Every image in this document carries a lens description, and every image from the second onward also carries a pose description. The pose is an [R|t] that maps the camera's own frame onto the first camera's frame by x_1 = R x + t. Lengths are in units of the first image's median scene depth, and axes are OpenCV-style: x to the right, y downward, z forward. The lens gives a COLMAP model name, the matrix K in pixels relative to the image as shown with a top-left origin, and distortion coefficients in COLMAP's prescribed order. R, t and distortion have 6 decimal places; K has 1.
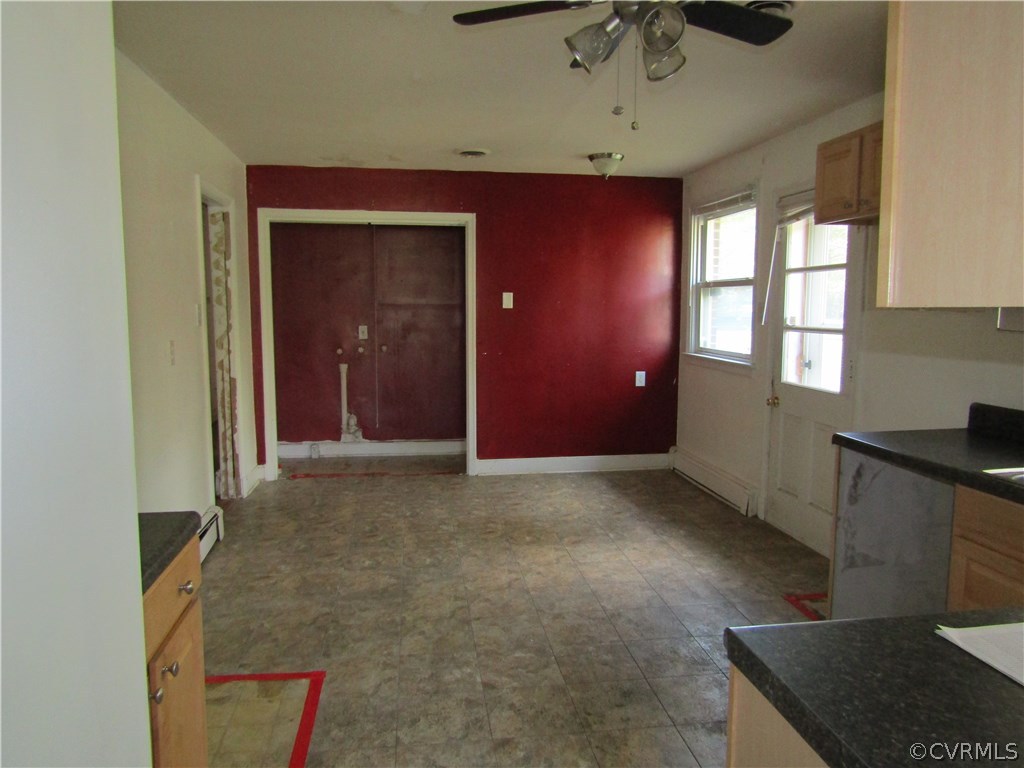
lens RADIAL K [[728.0, 0, 516.9], [0, 728.0, 383.0], [0, 0, 1]] dist [-0.007717, 0.000498]
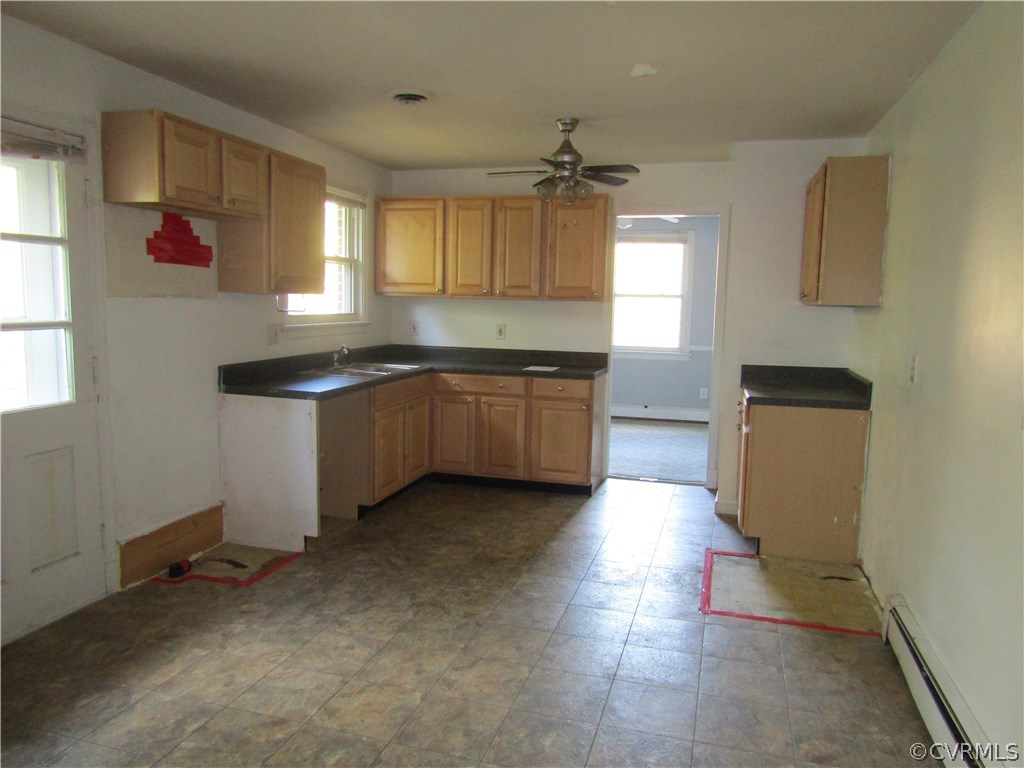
lens RADIAL K [[728.0, 0, 516.5], [0, 728.0, 382.9], [0, 0, 1]] dist [-0.007717, 0.000498]
pose [[-0.909525, -0.071051, 0.409532, -0.326920], [0.018372, 0.977446, 0.210383, -0.165979], [-0.415244, 0.198872, -0.887706, 1.518301]]
